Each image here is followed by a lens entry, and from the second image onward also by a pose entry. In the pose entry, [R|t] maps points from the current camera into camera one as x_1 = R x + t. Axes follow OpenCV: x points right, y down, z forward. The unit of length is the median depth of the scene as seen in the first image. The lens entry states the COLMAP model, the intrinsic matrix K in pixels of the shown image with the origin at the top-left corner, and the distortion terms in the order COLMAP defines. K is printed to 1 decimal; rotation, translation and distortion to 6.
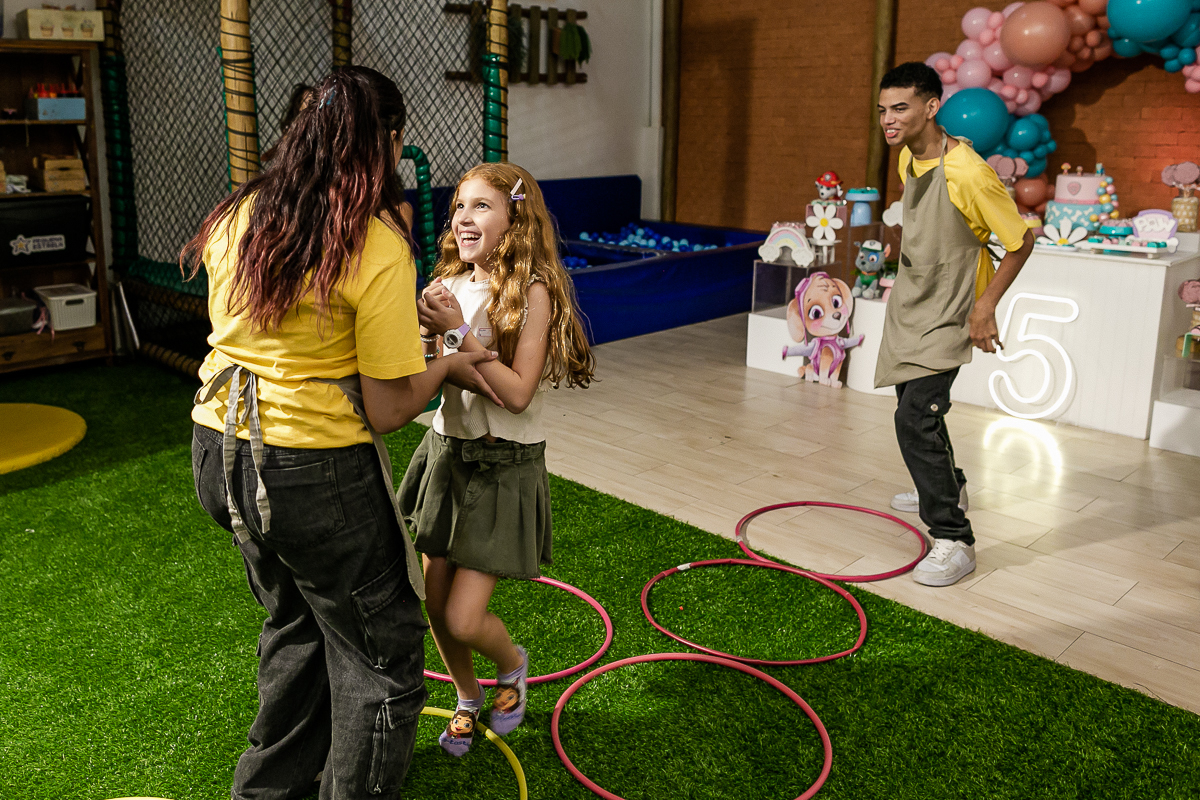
lens RADIAL K [[1012.1, 0, 515.9], [0, 1012.1, 301.8], [0, 0, 1]] dist [-0.027073, 0.010668]
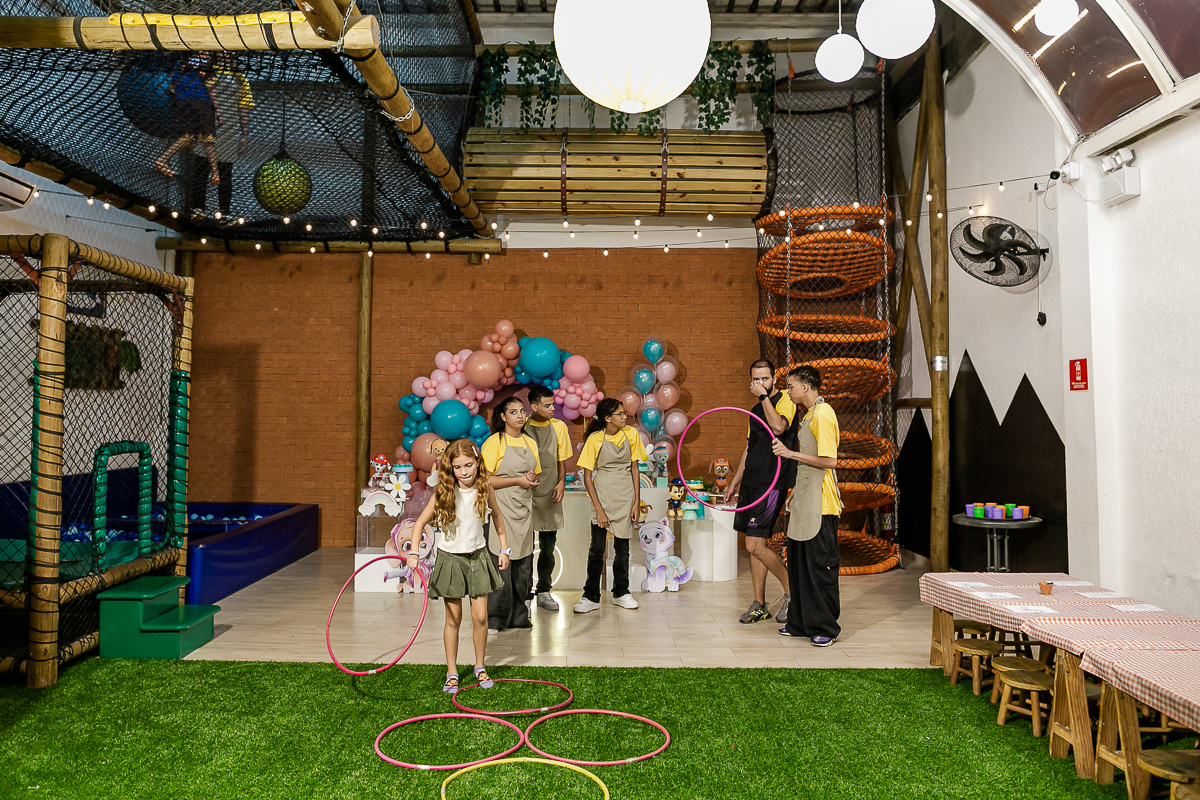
lens RADIAL K [[881.2, 0, 577.9], [0, 881.2, 369.6], [0, 0, 1]] dist [-0.049637, 0.040864]
pose [[0.678915, 0.038109, 0.733227, -0.488841], [0.131098, 0.976312, -0.172131, 0.012294], [-0.722418, 0.212987, 0.657837, -0.100236]]
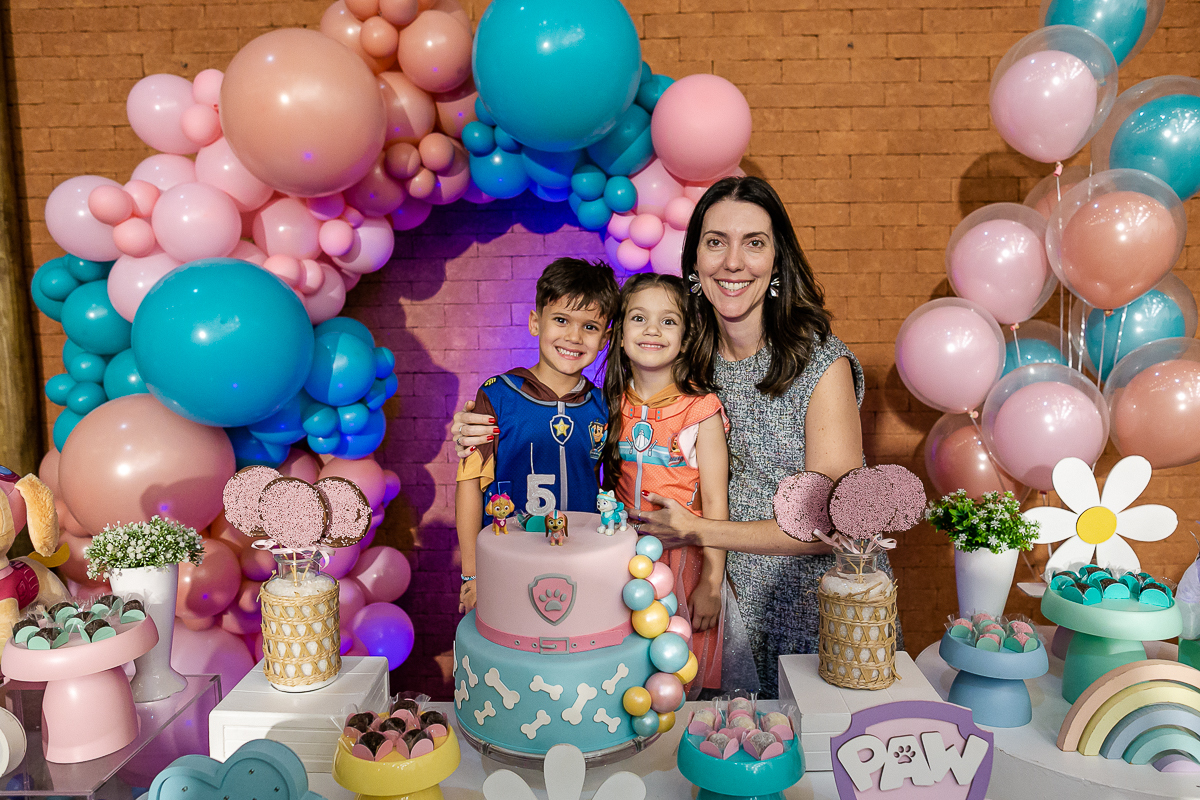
lens RADIAL K [[848.7, 0, 607.4], [0, 848.7, 436.0], [0, 0, 1]] dist [-0.045809, 0.028439]
pose [[0.689049, -0.113273, 0.715808, 0.361195], [0.147366, 0.988974, 0.014643, -0.137038], [-0.709574, 0.095396, 0.698144, 0.729349]]
